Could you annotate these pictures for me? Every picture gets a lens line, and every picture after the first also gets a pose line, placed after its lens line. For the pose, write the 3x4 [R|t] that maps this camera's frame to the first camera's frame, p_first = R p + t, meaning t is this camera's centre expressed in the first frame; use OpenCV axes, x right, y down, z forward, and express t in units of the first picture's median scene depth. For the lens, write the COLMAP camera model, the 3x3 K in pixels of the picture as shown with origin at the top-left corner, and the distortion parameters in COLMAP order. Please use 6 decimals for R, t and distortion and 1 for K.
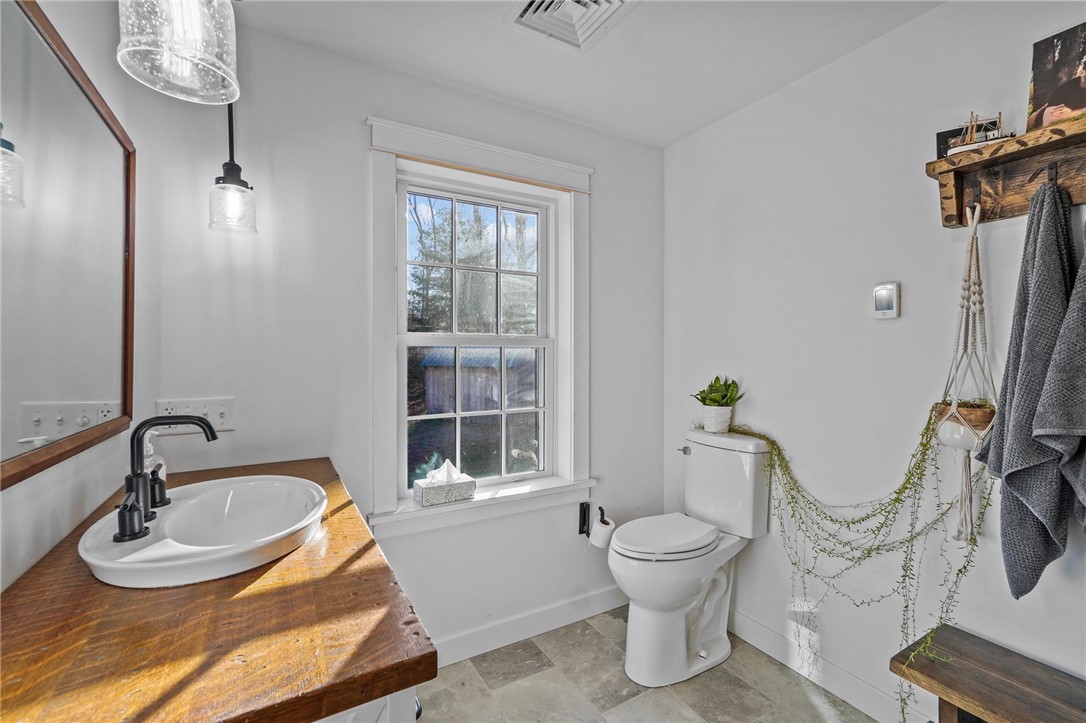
lens RADIAL K [[465.2, 0, 543.0], [0, 465.2, 361.5], [0, 0, 1]] dist [-0.012301, 0.012708]
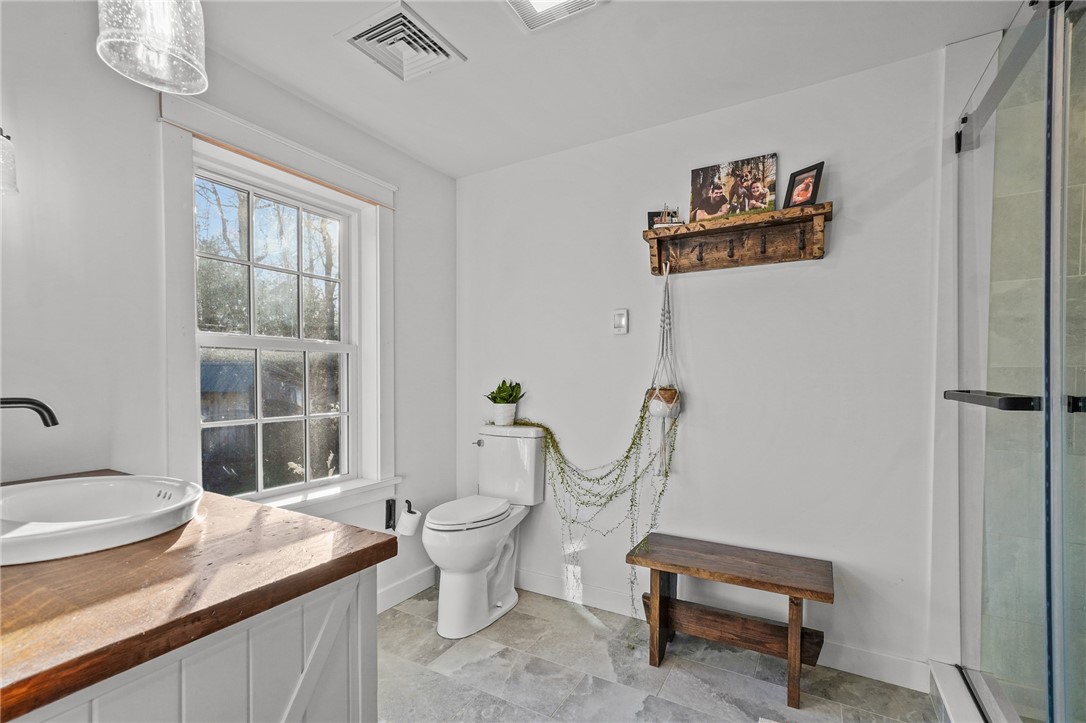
lens RADIAL K [[467.8, 0, 537.7], [0, 467.8, 393.7], [0, 0, 1]] dist [-0.000269, 0.000055]
pose [[0.878100, -0.019594, 0.478076, -0.157397], [0.008677, 0.999649, 0.025033, 0.046327], [-0.478399, -0.017834, 0.877962, -0.135302]]
